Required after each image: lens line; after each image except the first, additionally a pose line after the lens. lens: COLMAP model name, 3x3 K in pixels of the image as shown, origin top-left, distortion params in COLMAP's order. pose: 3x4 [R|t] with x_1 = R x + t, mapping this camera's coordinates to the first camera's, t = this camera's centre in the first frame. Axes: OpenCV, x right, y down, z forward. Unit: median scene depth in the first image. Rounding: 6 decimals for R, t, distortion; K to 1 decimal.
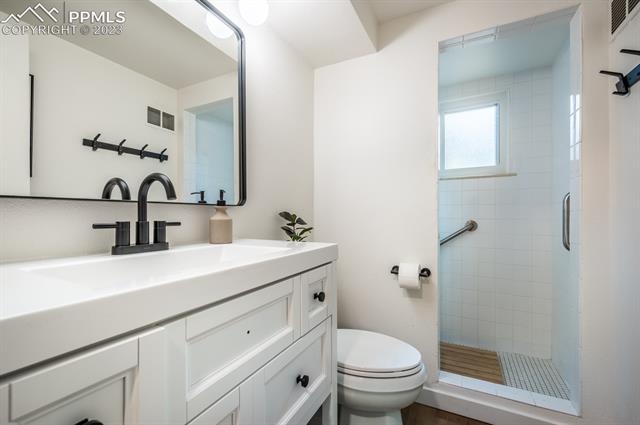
lens RADIAL K [[278.2, 0, 320.1], [0, 278.2, 213.8], [0, 0, 1]] dist [-0.000784, -0.000026]
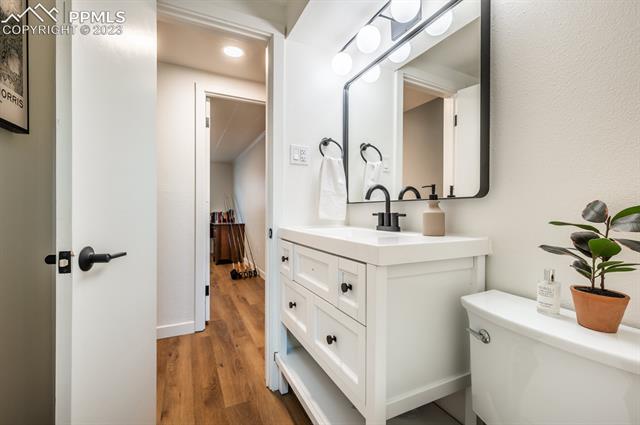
lens RADIAL K [[278.2, 0, 319.9], [0, 278.2, 211.4], [0, 0, 1]] dist [-0.000784, -0.000026]
pose [[-0.593484, 0.002259, -0.804843, 0.929165], [0.000526, 0.999997, 0.002419, 0.014642], [0.804846, 0.001012, -0.593483, 1.605384]]
